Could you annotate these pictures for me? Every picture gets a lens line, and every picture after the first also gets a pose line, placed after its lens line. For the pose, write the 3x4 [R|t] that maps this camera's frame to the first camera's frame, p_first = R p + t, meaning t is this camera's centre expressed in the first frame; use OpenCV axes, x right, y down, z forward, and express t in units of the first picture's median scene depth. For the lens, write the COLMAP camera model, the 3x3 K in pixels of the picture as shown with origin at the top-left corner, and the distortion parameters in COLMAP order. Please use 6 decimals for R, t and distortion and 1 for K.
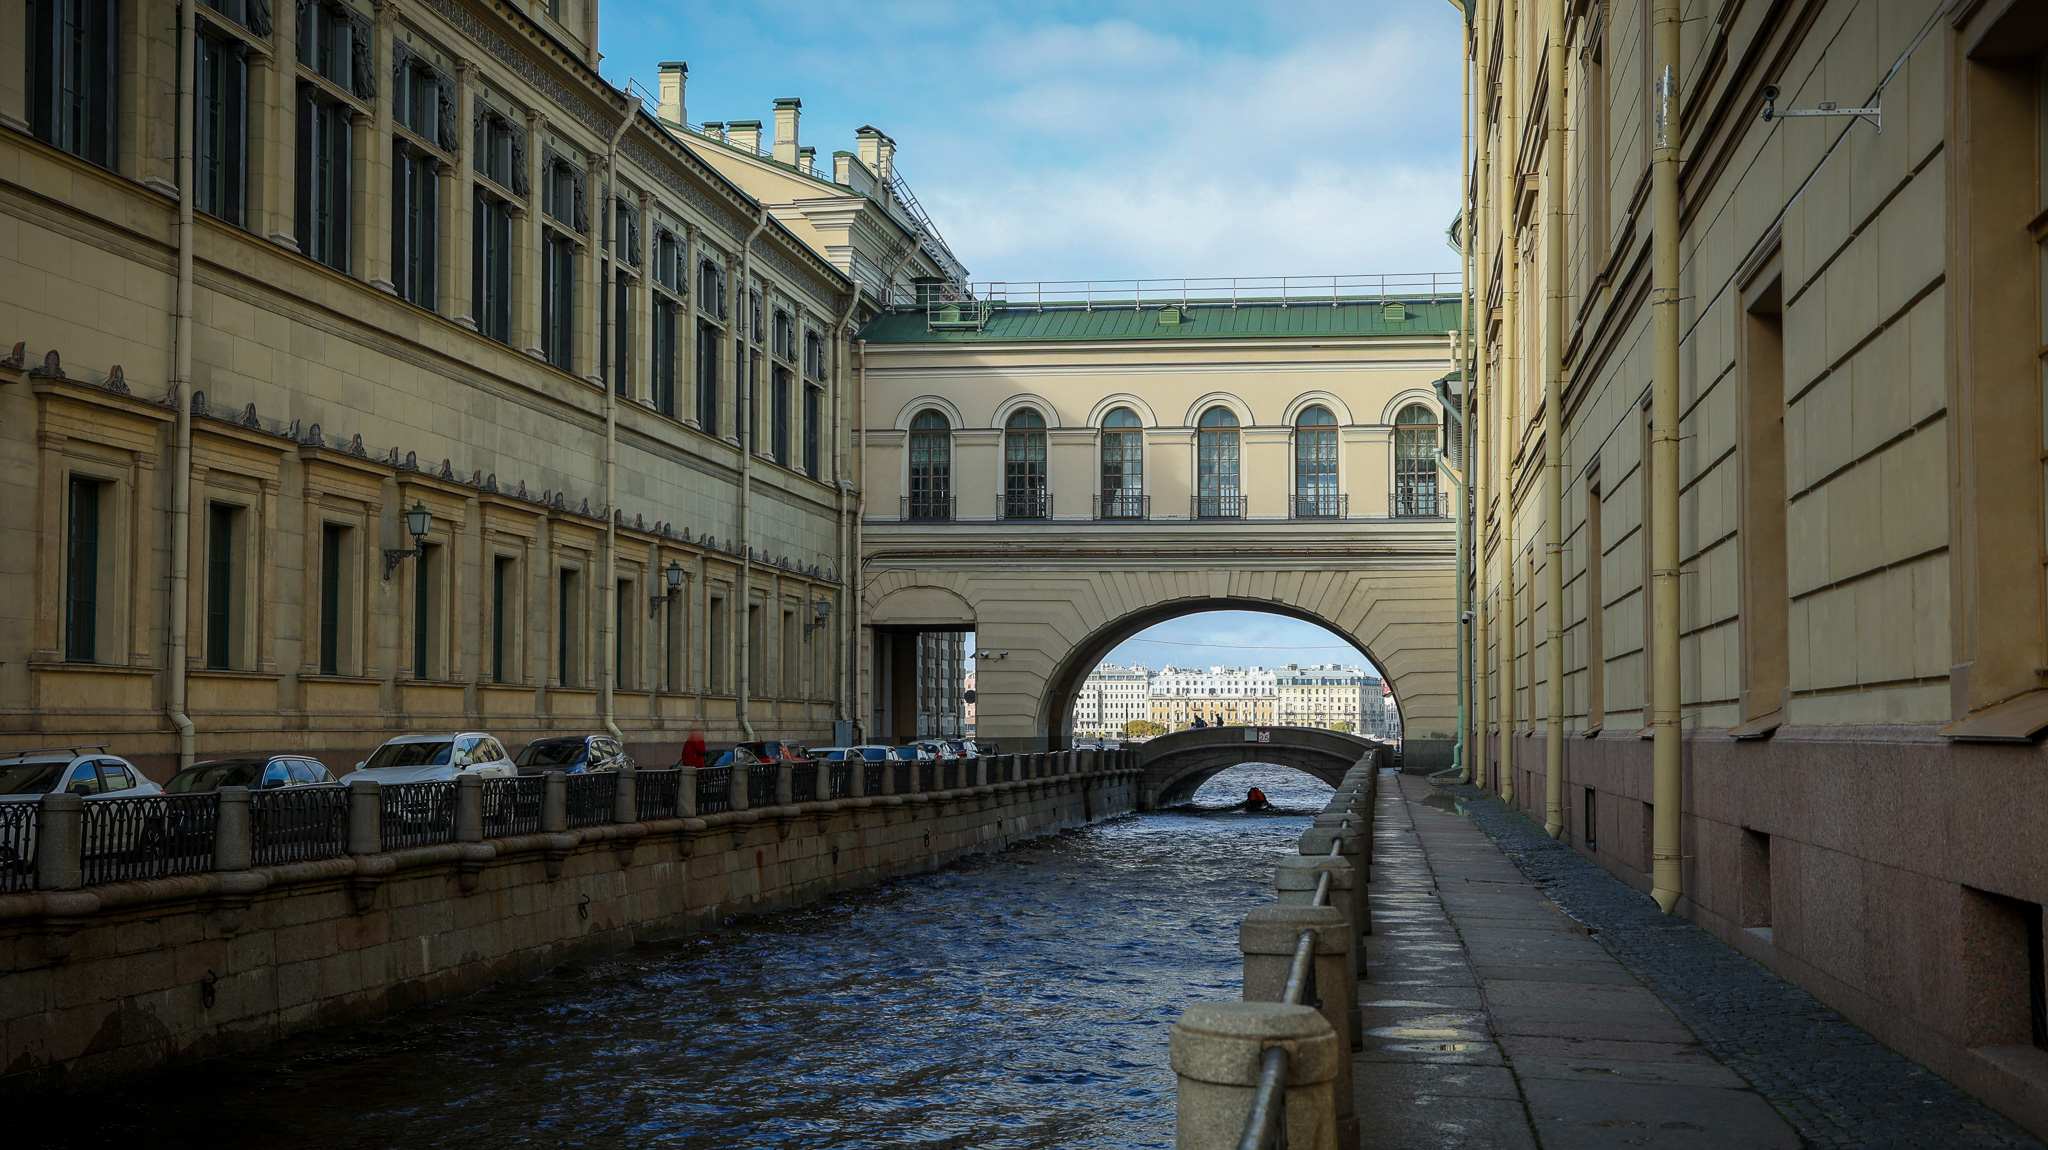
lens RADIAL K [[2656.8, 0, 1039.3], [0, 2656.8, 570.3], [0, 0, 1]] dist [0.130195, 0.000000]
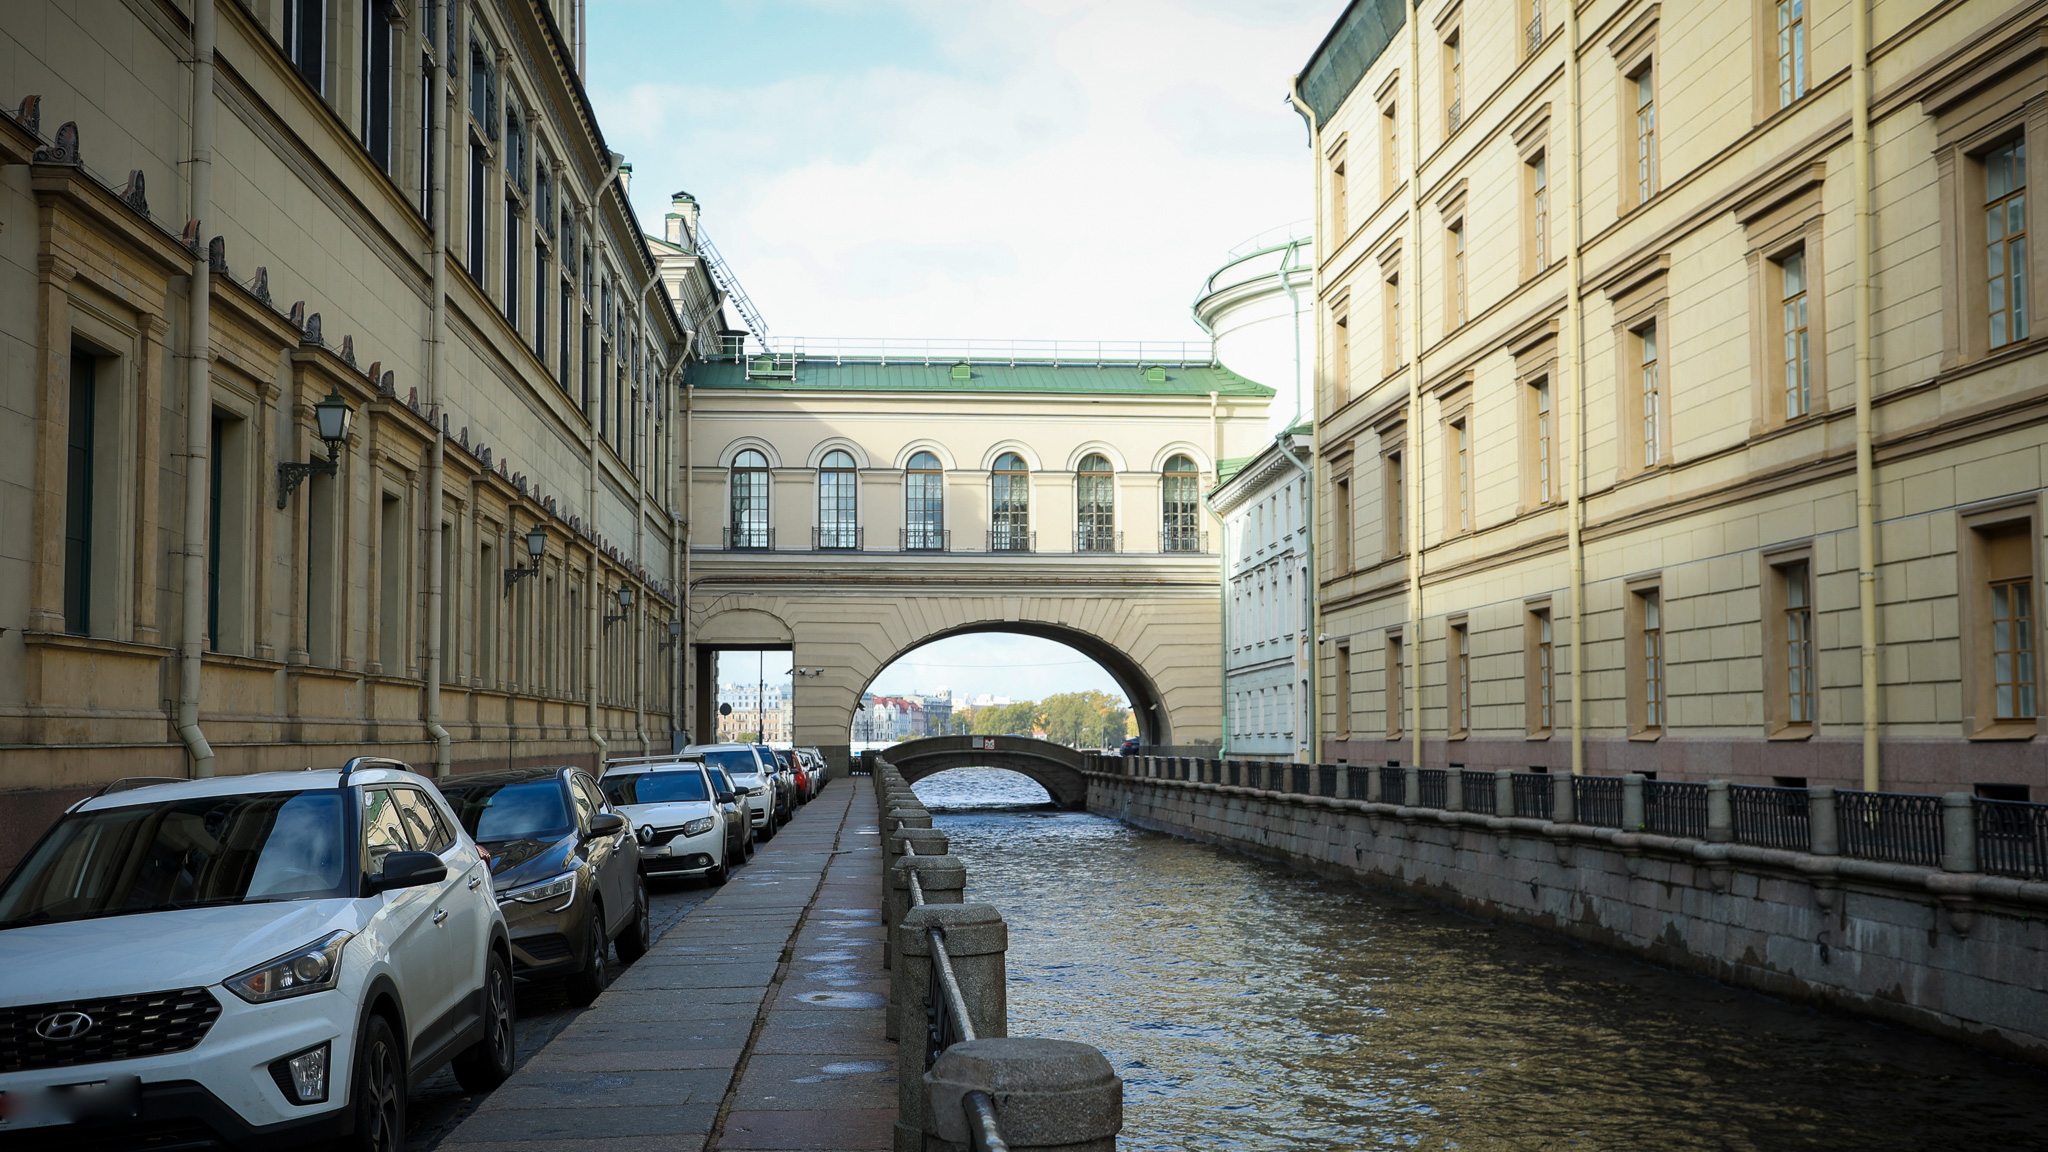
lens RADIAL K [[2308.4, 0, 1023.3], [0, 2308.4, 573.5], [0, 0, 1]] dist [0.071709, 0.000000]
pose [[0.978250, 0.010425, 0.207165, -0.132221], [-0.008040, 0.999891, -0.012352, 0.002103], [-0.207272, 0.010418, 0.978228, 0.037232]]
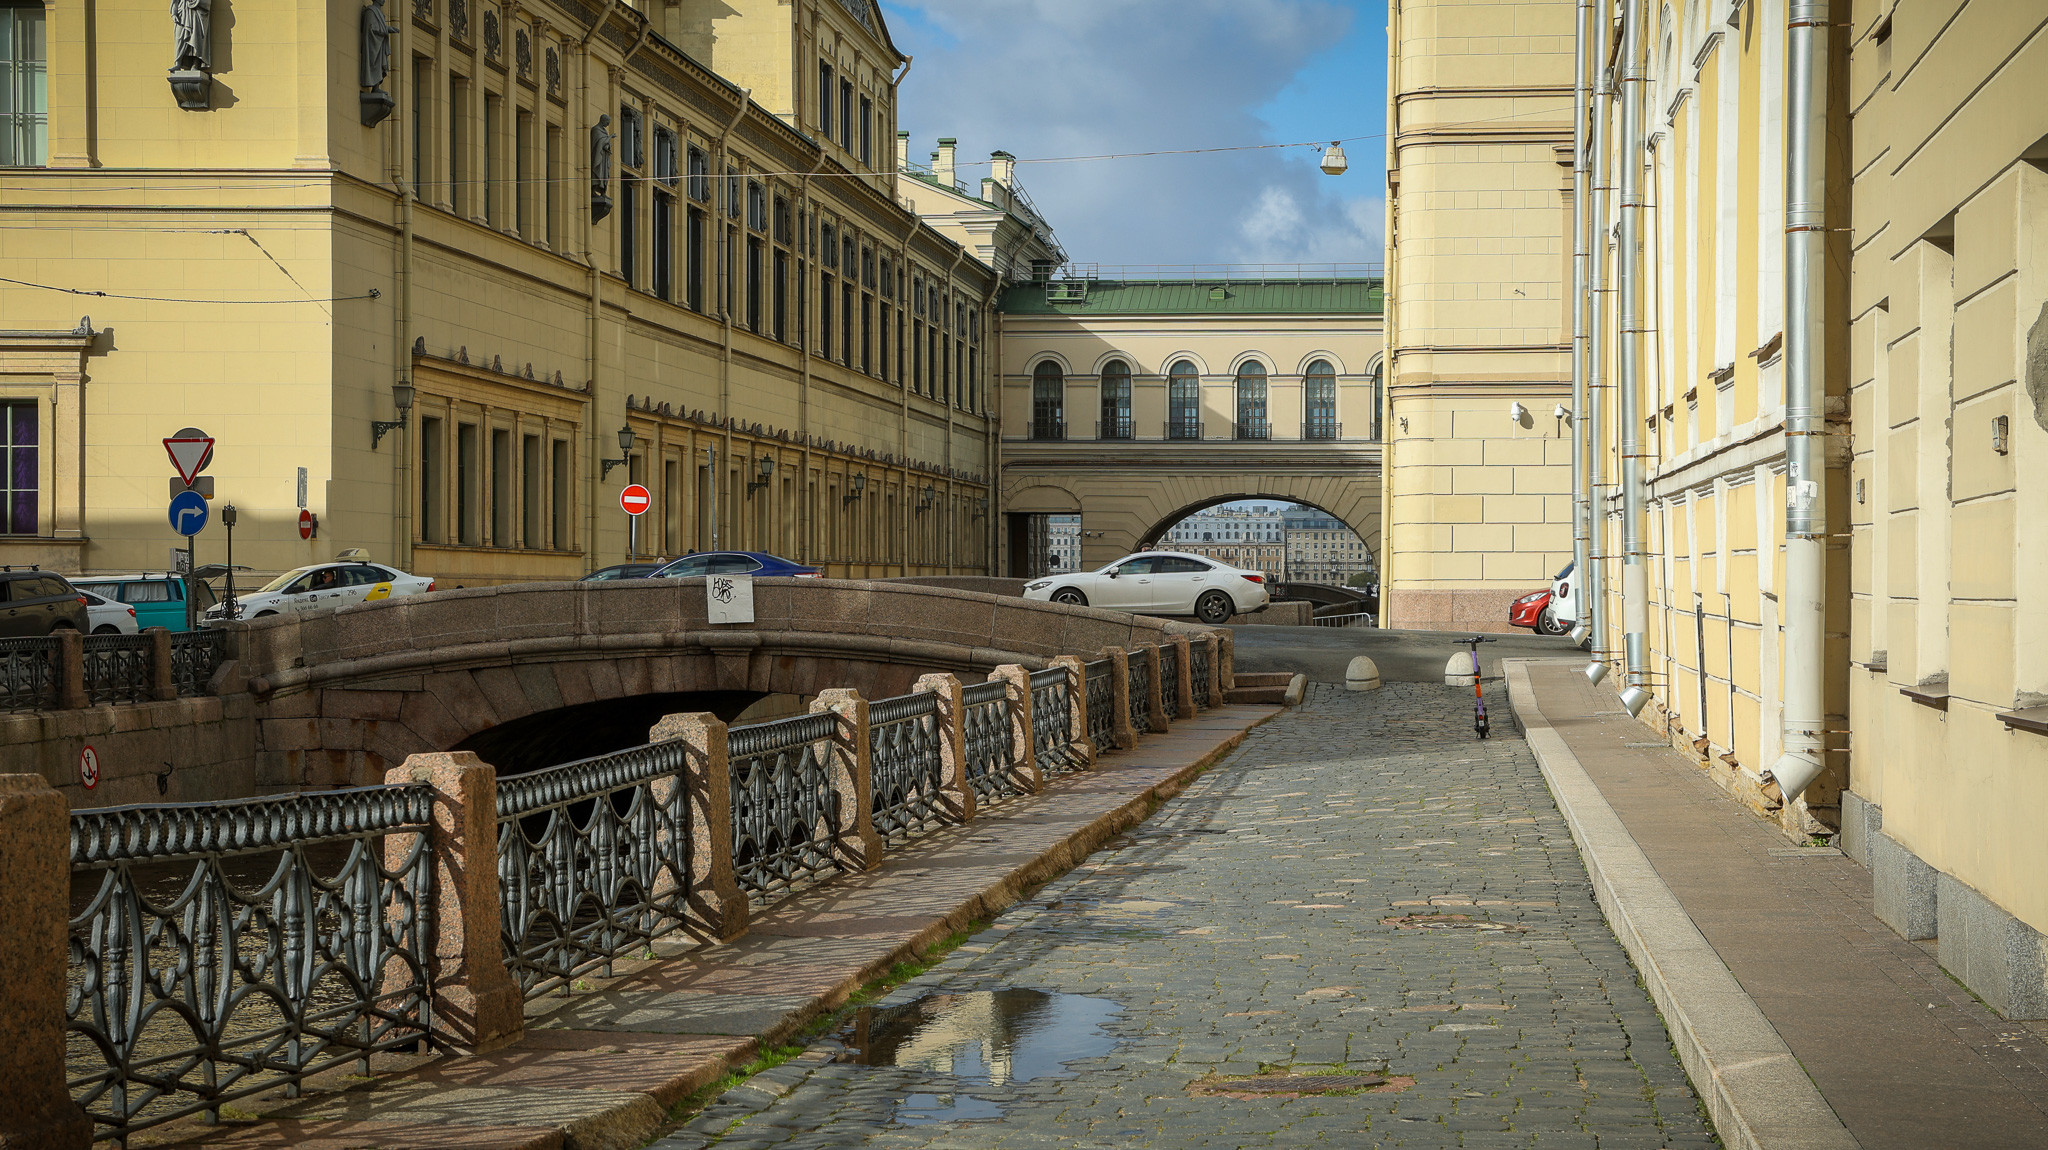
lens RADIAL K [[3538.2, 0, 1021.9], [0, 3538.2, 589.7], [0, 0, 1]] dist [0.211718, 0.000000]
pose [[0.999880, 0.001524, 0.015440, -0.086482], [-0.002483, 0.998056, 0.062272, -0.057727], [-0.015315, -0.062303, 0.997940, -0.916596]]
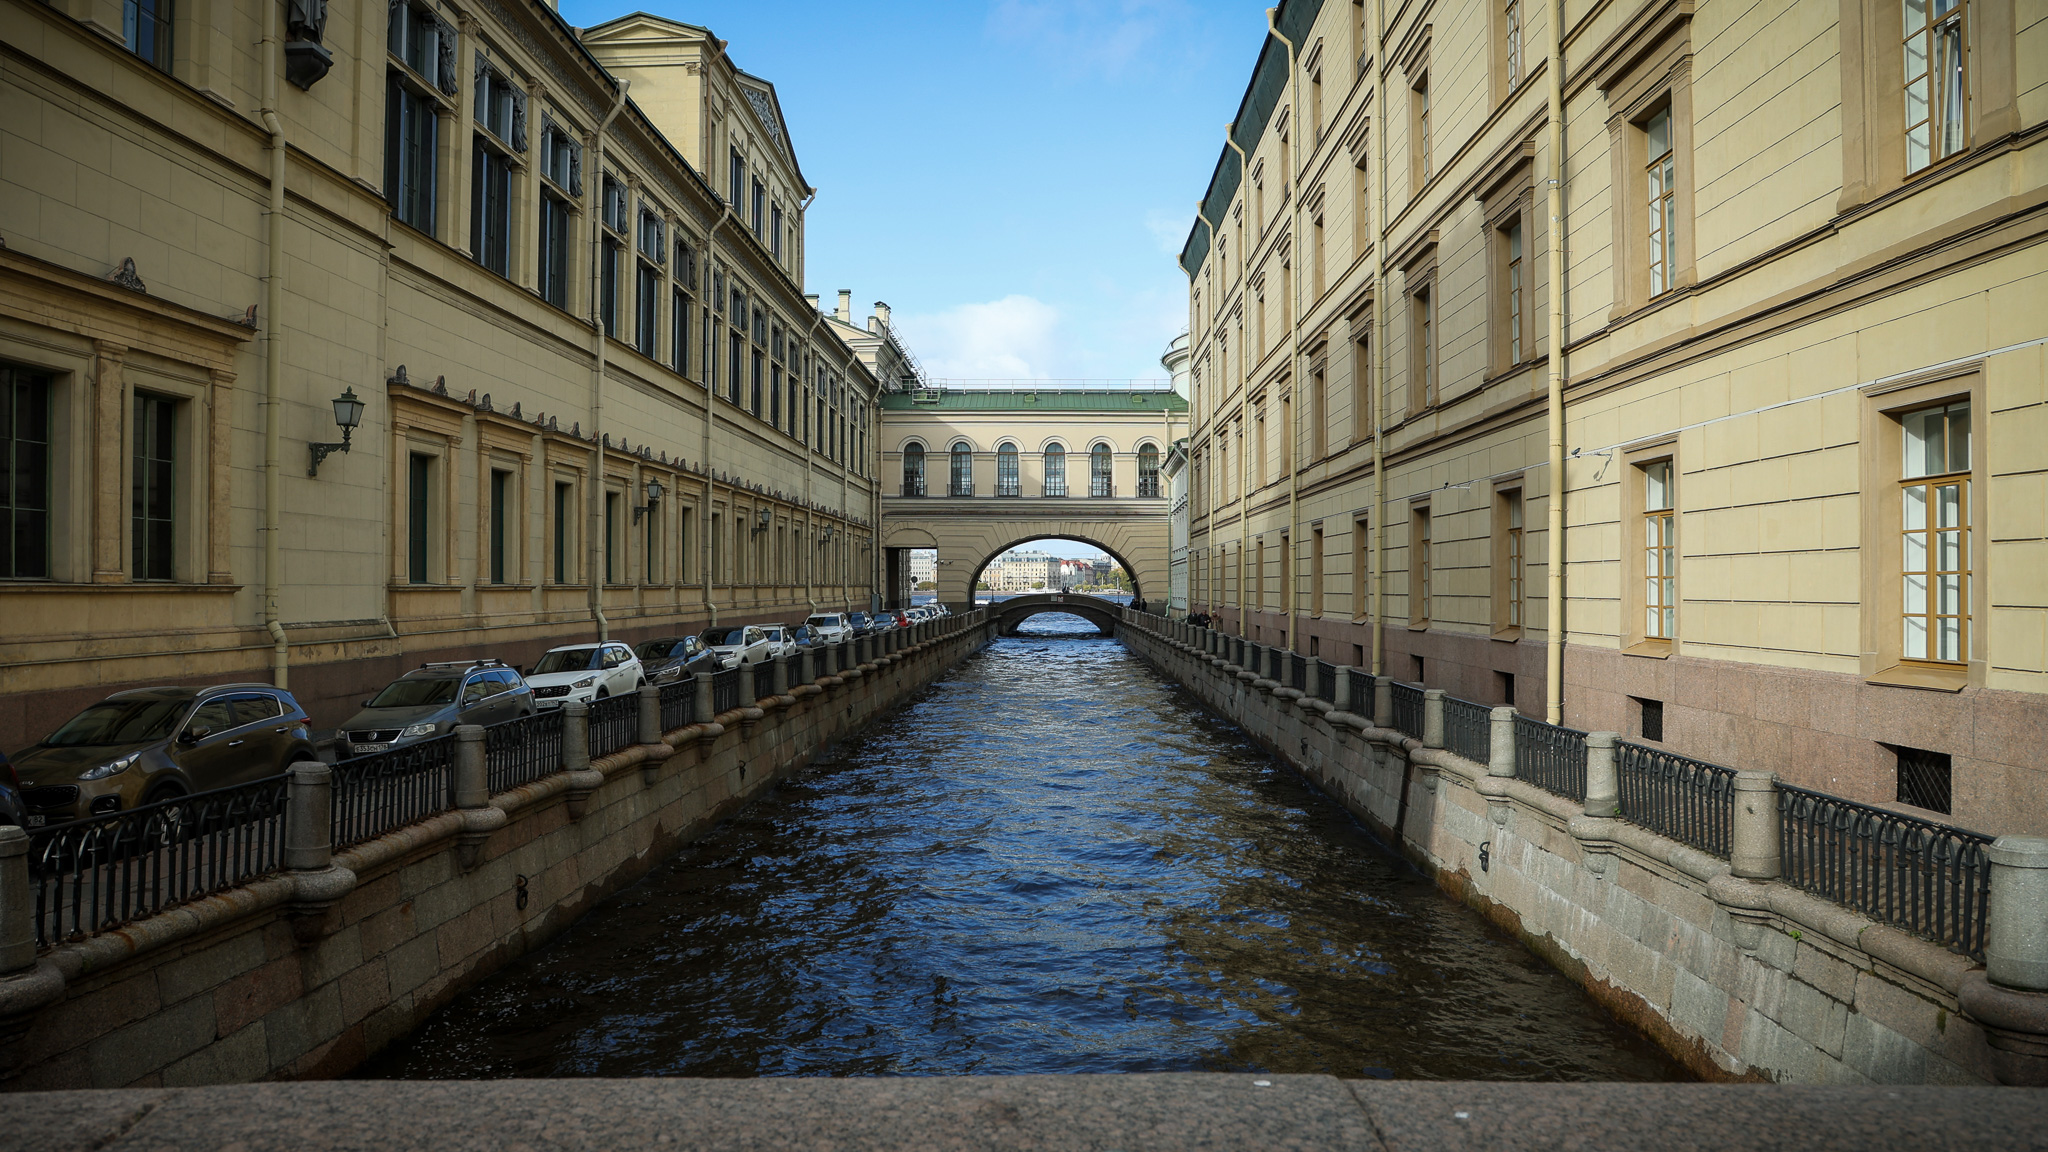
lens RADIAL K [[1508.9, 0, 1041.8], [0, 1508.9, 569.6], [0, 0, 1]] dist [-0.071560, 0.021642]
pose [[0.992407, 0.000269, 0.122994, -0.088689], [-0.006408, 0.998752, 0.049526, -0.021410], [-0.122827, -0.049938, 0.991171, -0.172573]]
